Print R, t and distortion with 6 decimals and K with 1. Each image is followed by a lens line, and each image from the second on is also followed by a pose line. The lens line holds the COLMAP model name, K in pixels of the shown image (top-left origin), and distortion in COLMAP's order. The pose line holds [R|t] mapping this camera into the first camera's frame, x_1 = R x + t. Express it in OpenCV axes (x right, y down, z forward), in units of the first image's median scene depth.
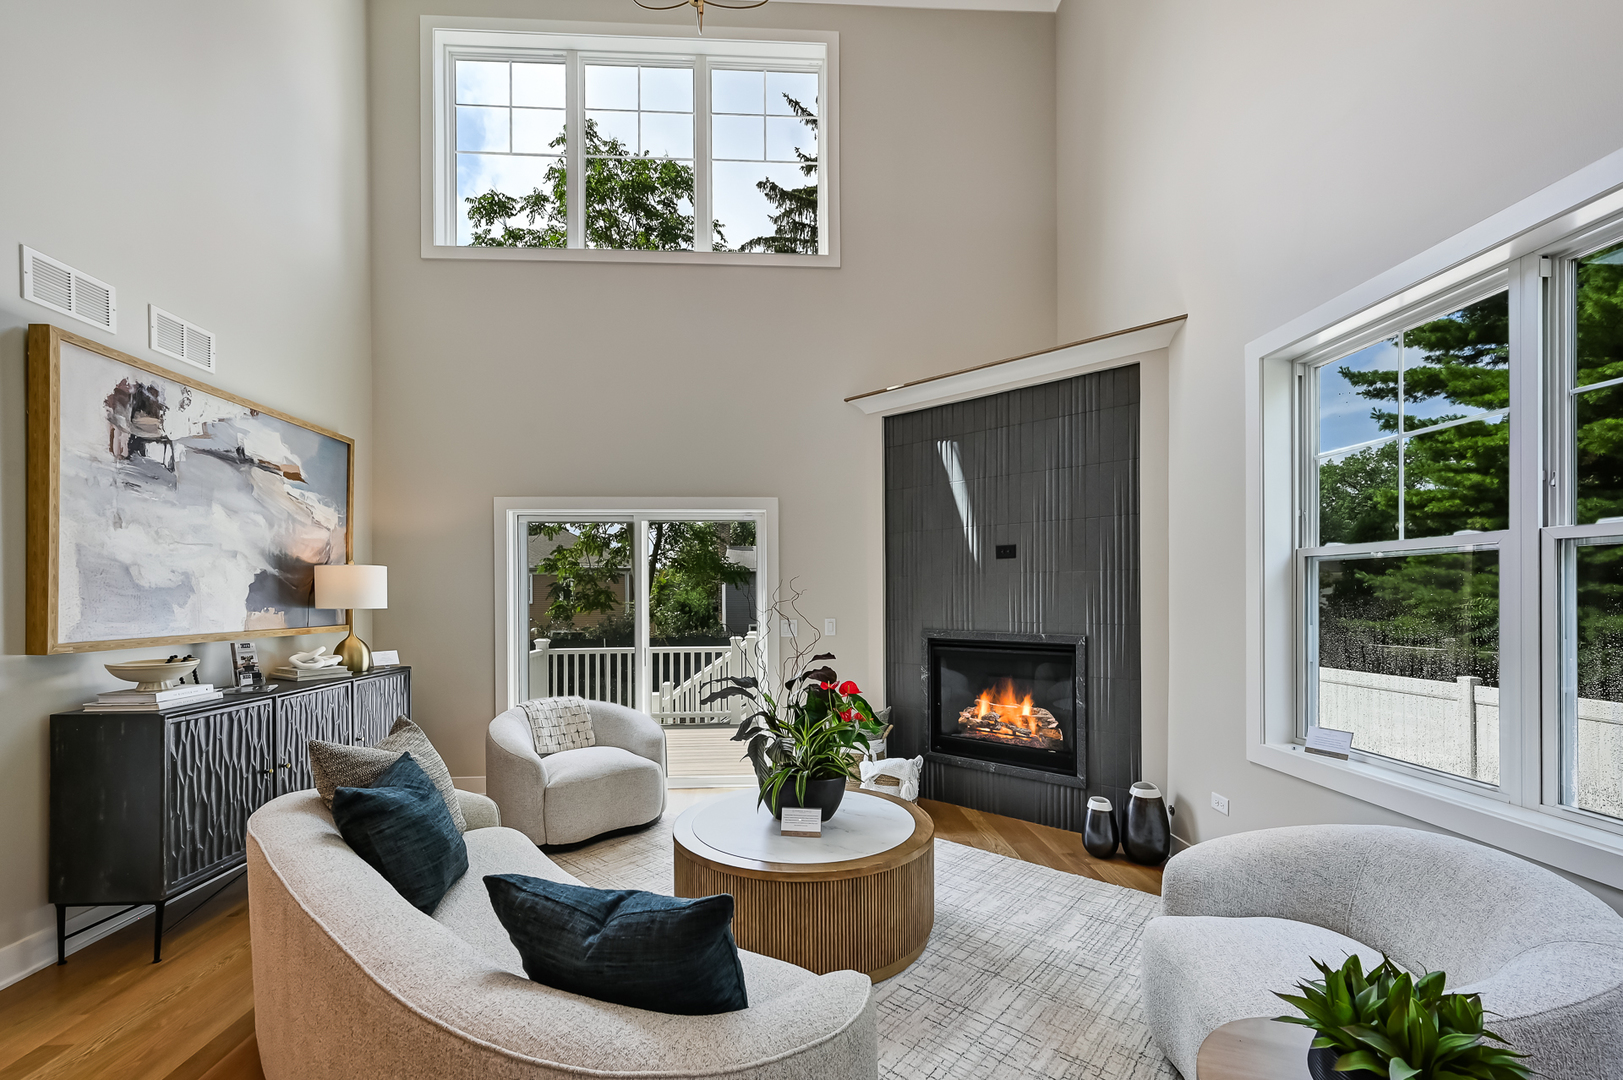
lens RADIAL K [[682.6, 0, 809.8], [0, 682.6, 596.3], [0, 0, 1]] dist [0.000582, 0.000017]
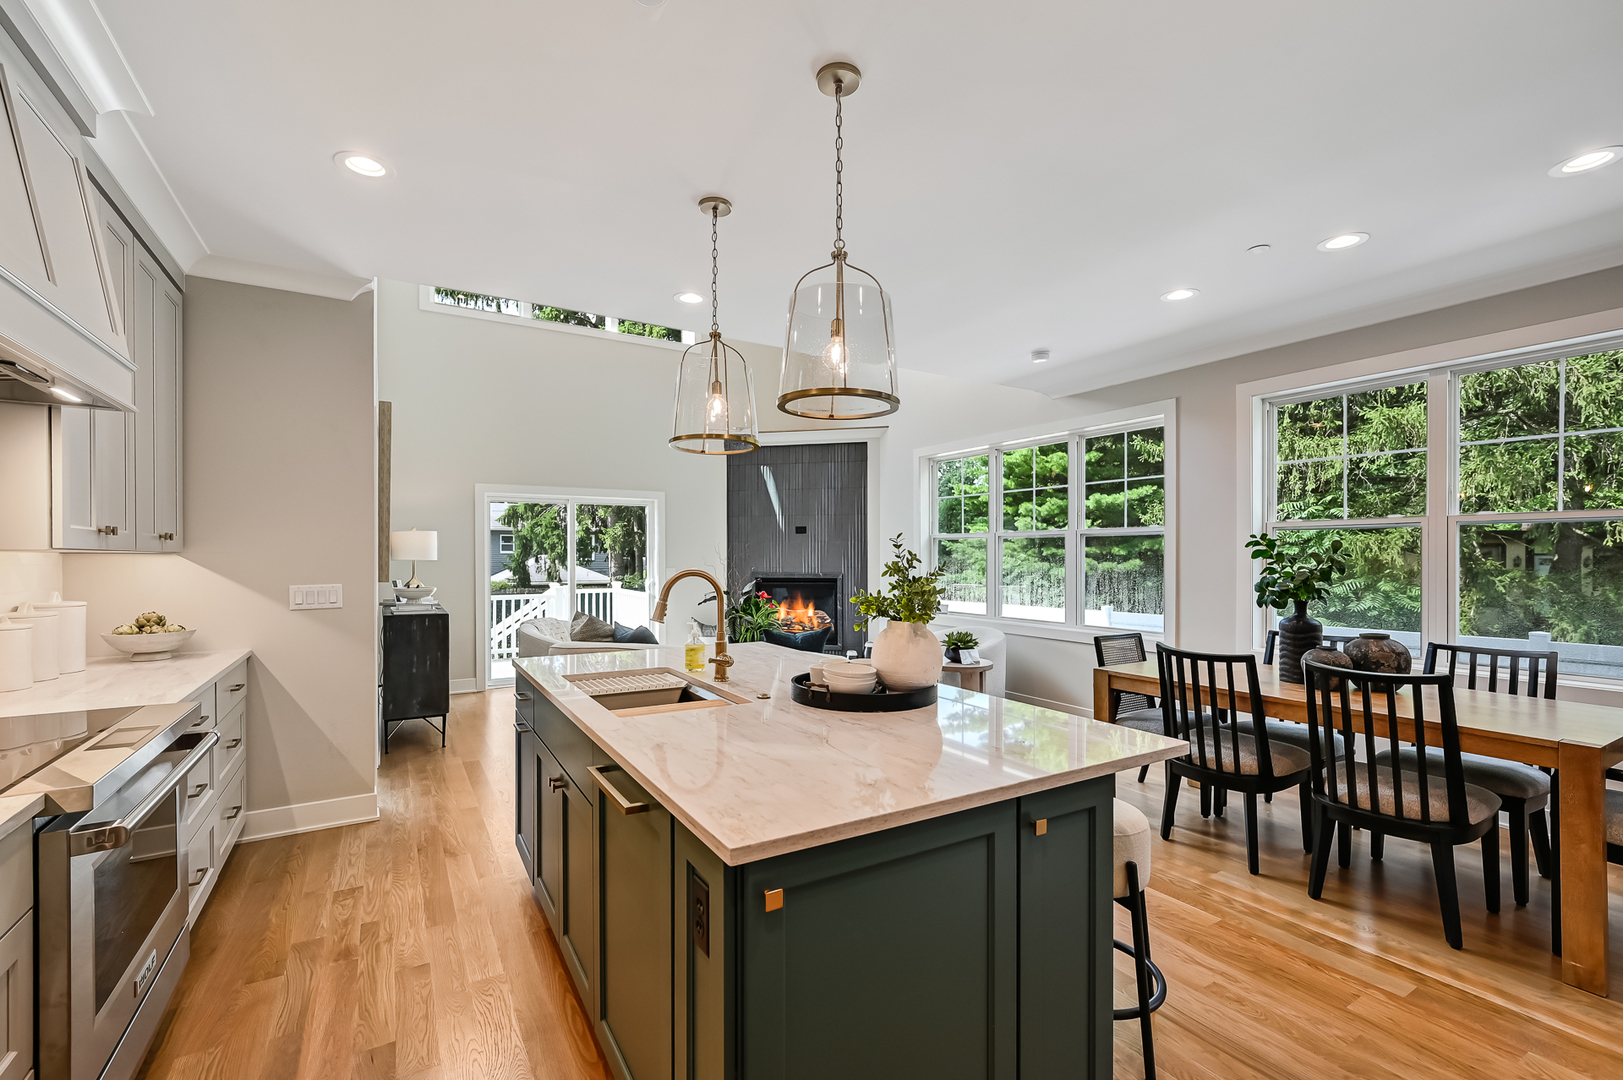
lens RADIAL K [[693.4, 0, 808.8], [0, 693.4, 556.2], [0, 0, 1]] dist [0.000174, 0.000011]
pose [[0.882695, 0.004388, 0.469926, -0.593068], [-0.004818, 0.999988, -0.000287, 0.007380], [-0.469922, -0.002011, 0.882706, -0.698815]]
